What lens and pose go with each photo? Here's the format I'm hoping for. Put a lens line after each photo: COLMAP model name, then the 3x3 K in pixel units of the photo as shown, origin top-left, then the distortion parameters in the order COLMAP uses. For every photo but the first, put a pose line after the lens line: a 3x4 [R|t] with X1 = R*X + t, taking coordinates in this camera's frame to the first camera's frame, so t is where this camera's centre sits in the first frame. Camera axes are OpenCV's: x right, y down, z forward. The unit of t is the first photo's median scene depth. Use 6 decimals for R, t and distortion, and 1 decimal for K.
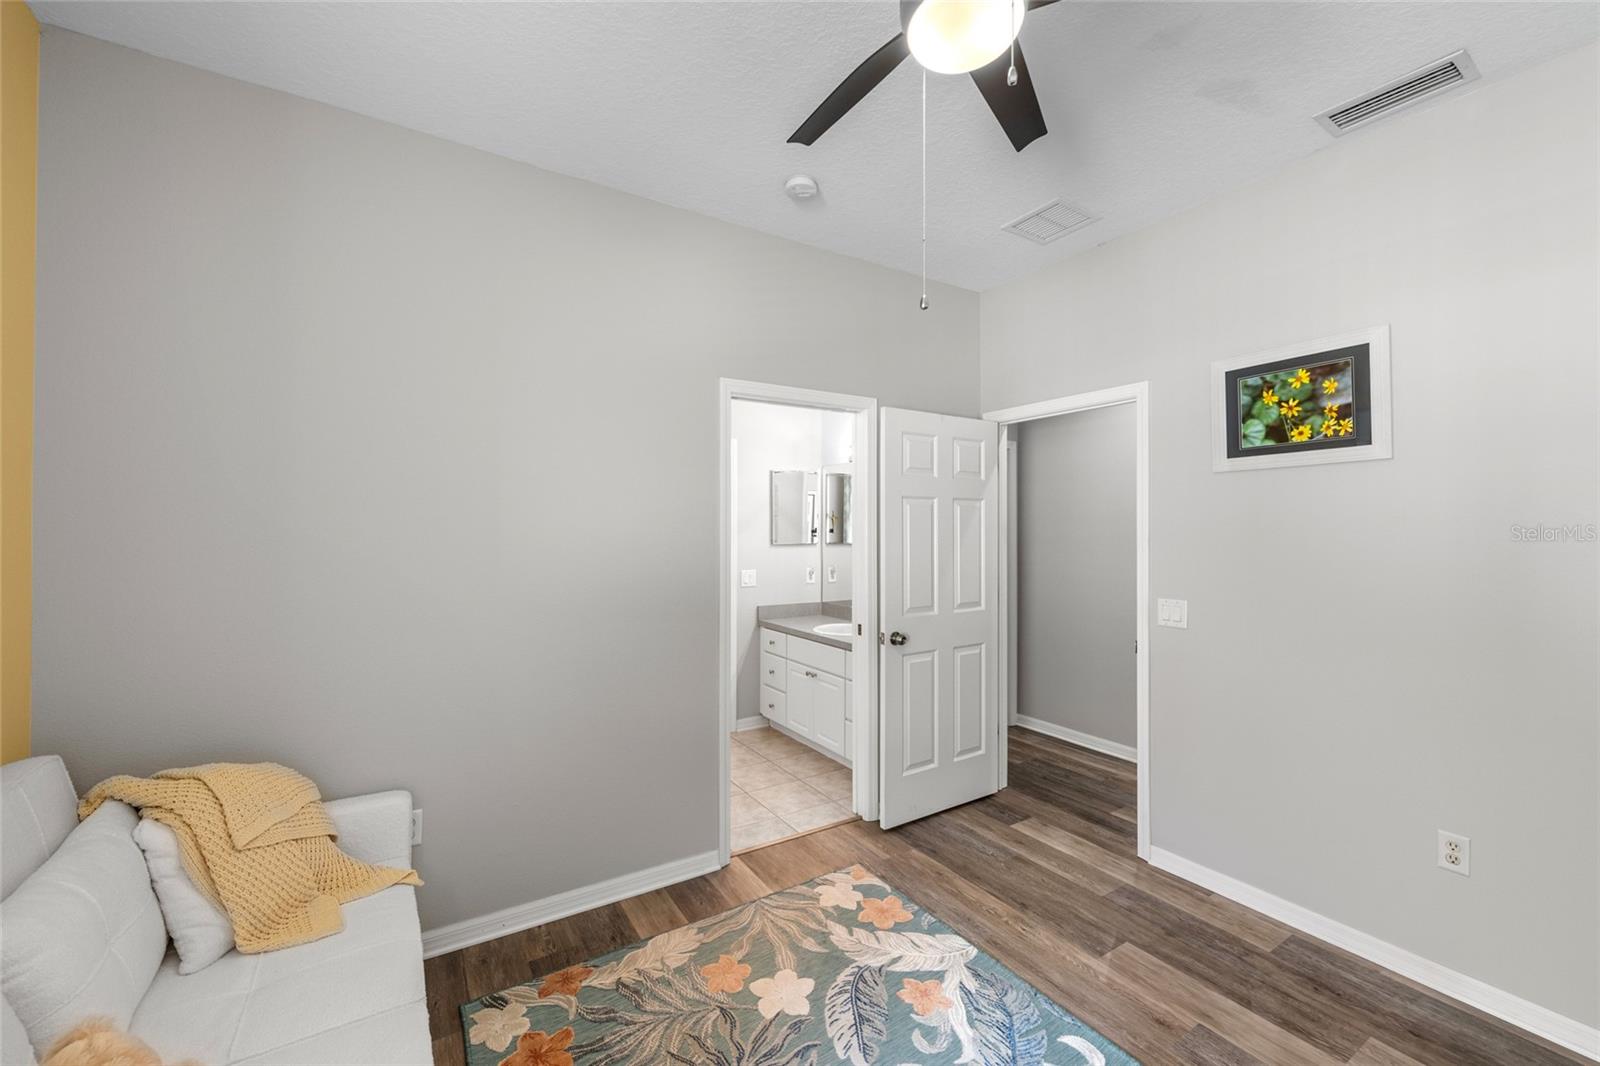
lens RADIAL K [[635.9, 0, 797.5], [0, 635.9, 533.1], [0, 0, 1]] dist [0.000316, -0.000850]
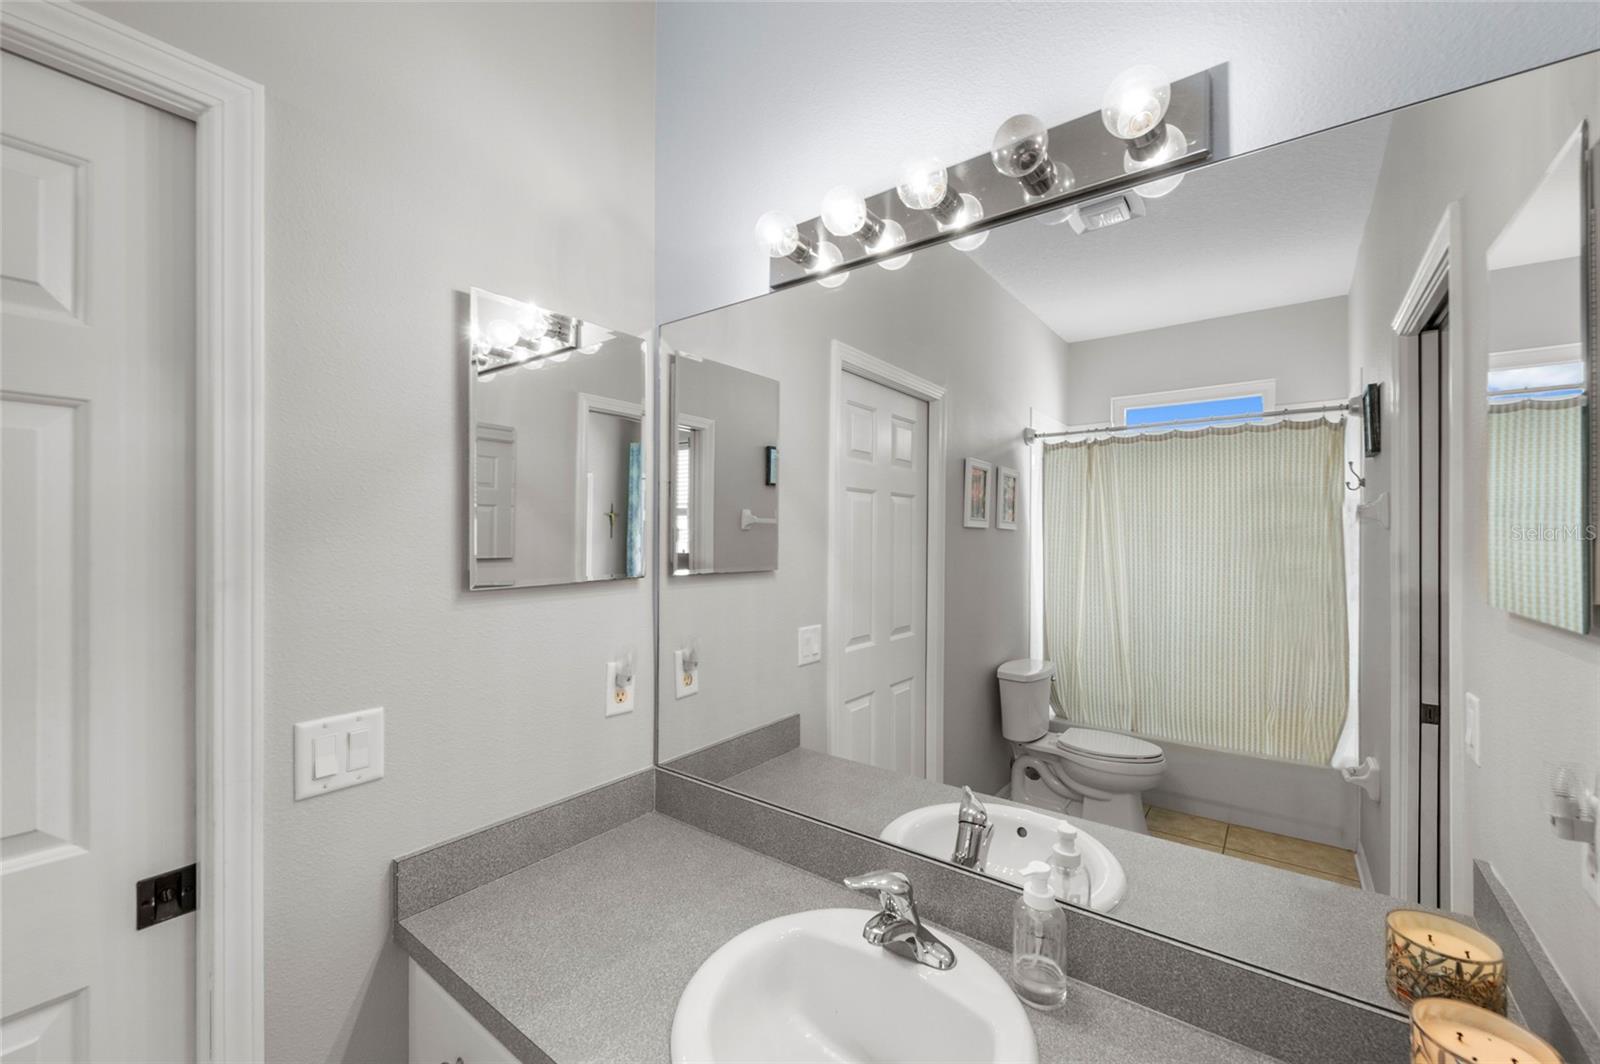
lens RADIAL K [[629.0, 0, 794.7], [0, 629.0, 528.9], [0, 0, 1]] dist [-0.006310, 0.000050]
pose [[0.931413, 0.004224, 0.363940, -0.010004], [-0.000127, 0.999936, -0.011281, -0.002909], [-0.363965, 0.010461, 0.931354, 0.691988]]
